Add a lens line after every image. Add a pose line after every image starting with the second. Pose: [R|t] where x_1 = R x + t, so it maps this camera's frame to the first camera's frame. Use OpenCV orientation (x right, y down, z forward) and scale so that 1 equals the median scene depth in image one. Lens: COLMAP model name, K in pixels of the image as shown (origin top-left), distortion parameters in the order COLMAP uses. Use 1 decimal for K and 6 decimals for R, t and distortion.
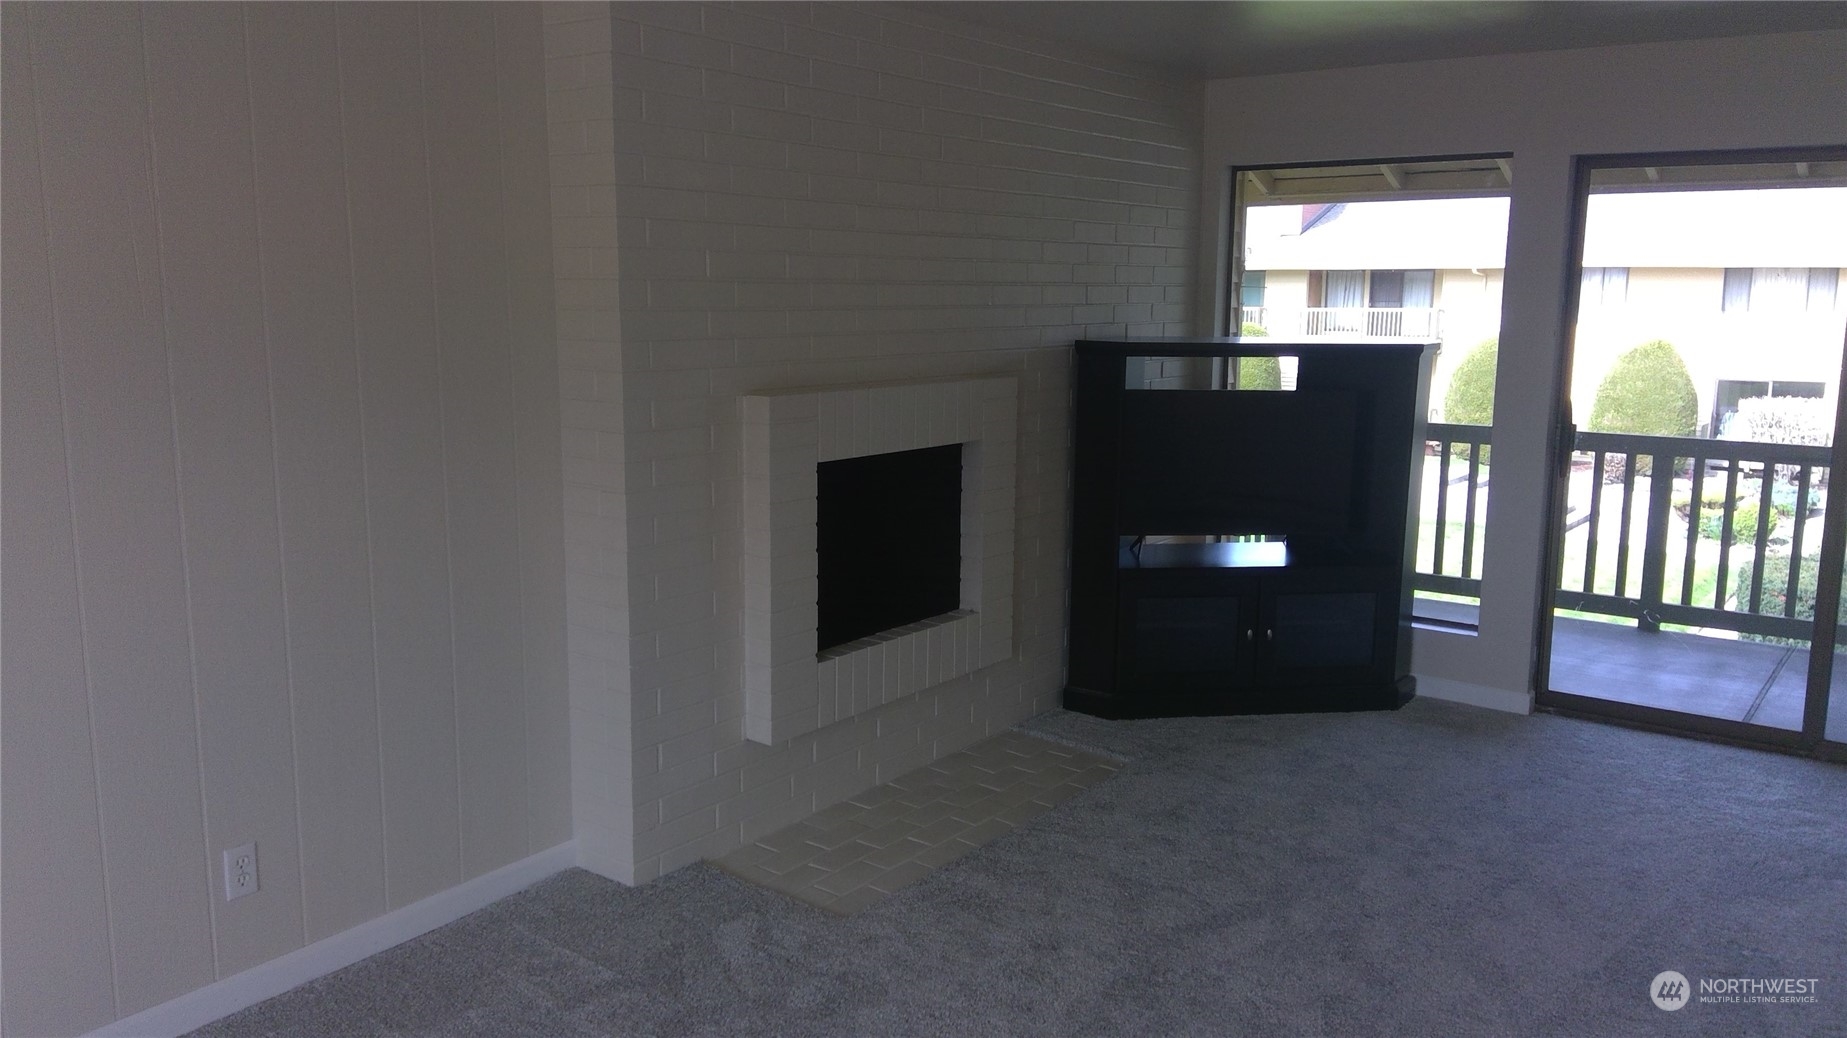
lens RADIAL K [[1433.6, 0, 934.1], [0, 1433.6, 508.3], [0, 0, 1]] dist [0.128566, -0.204211]
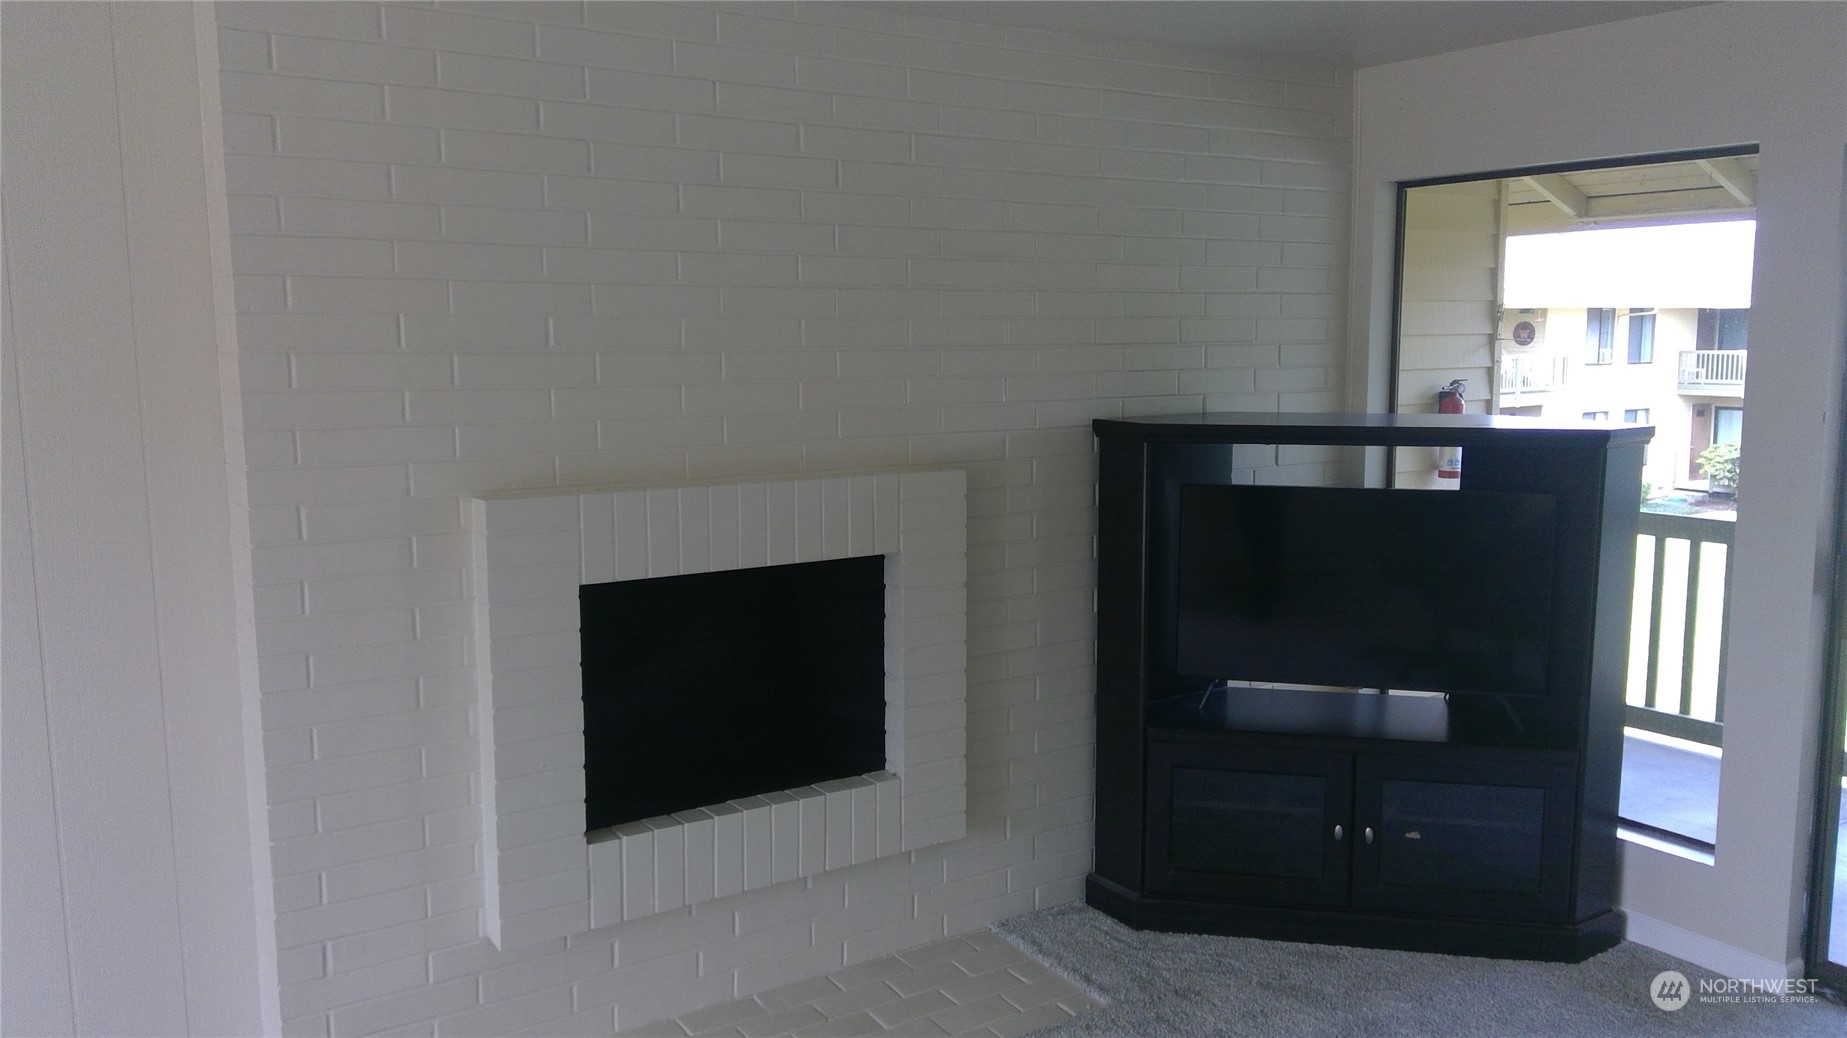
lens RADIAL K [[1433.6, 0, 934.1], [0, 1433.6, 508.3], [0, 0, 1]] dist [0.128566, -0.204211]
pose [[0.940853, 0.027955, -0.337660, 0.270672], [-0.039352, 0.998862, -0.026955, -0.045126], [0.336522, 0.038649, 0.940882, 0.255317]]
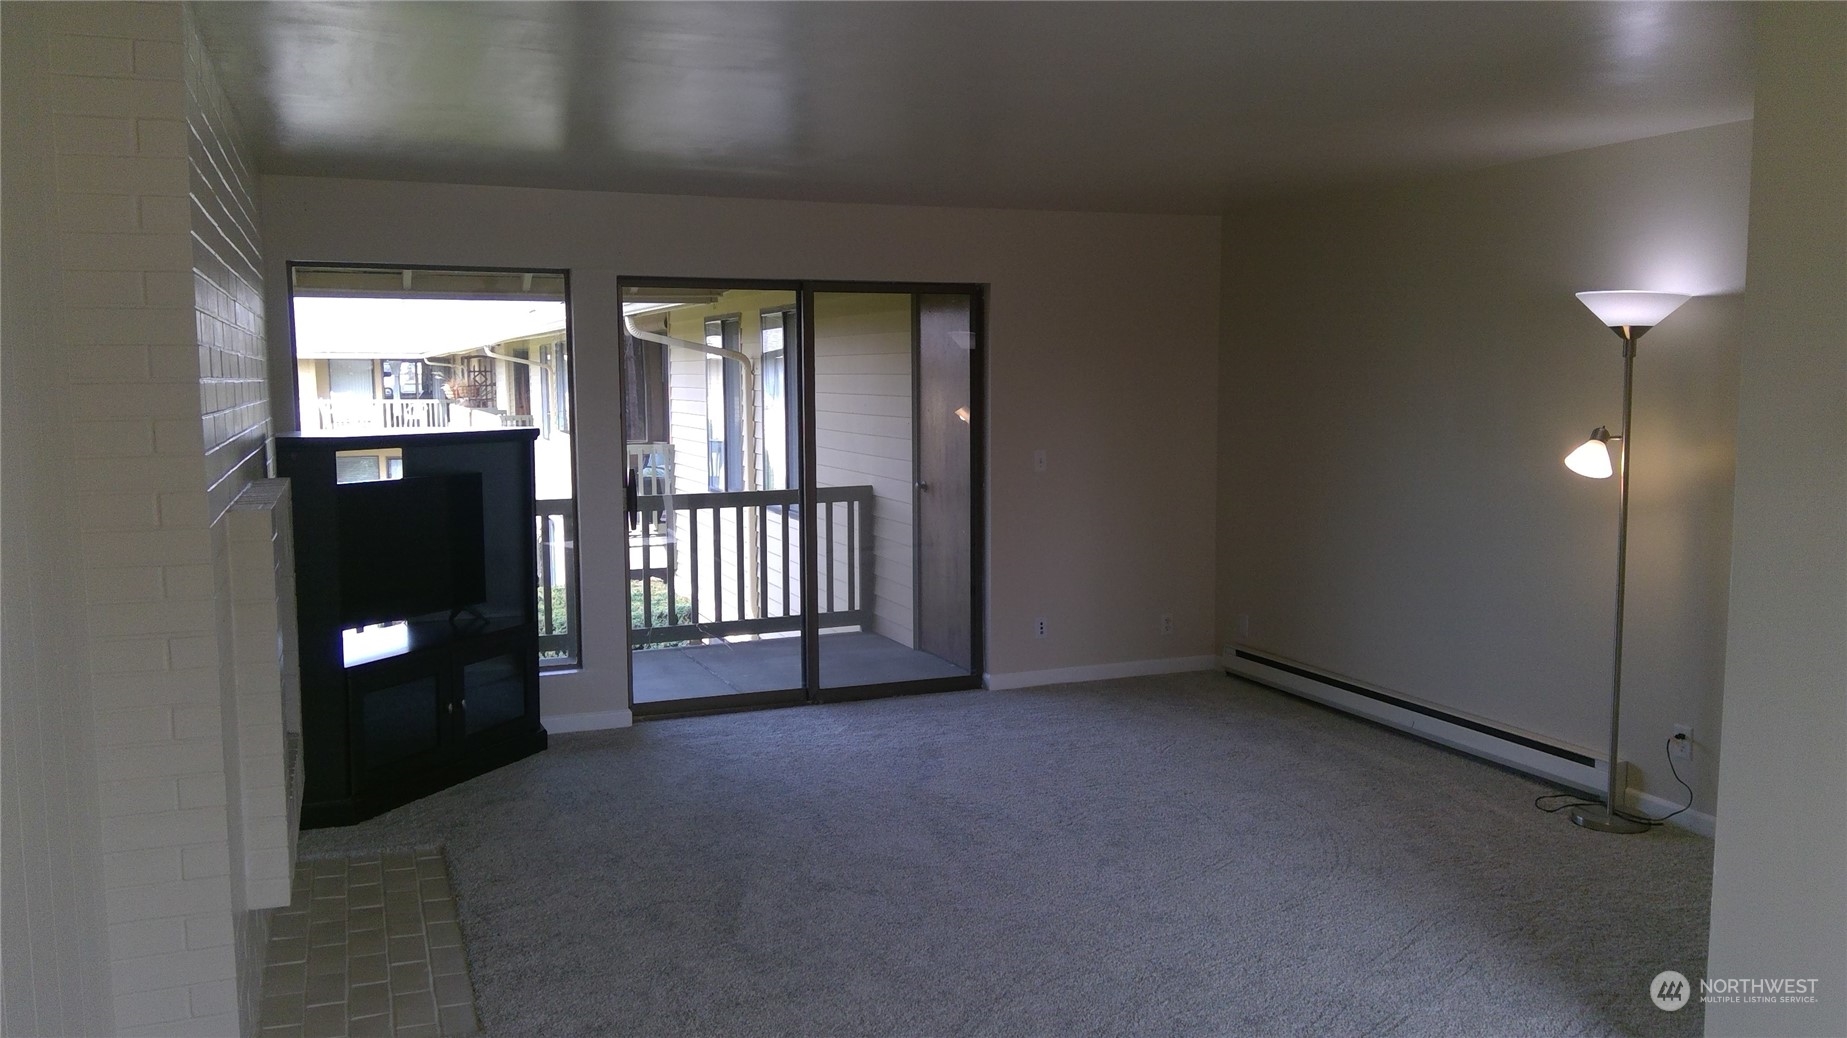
lens RADIAL K [[1433.6, 0, 934.1], [0, 1433.6, 508.3], [0, 0, 1]] dist [0.128566, -0.204211]
pose [[0.523398, -0.091512, 0.847160, -0.482017], [0.141666, 0.989725, 0.019387, -0.027322], [-0.840229, 0.109866, 0.530984, 0.128900]]
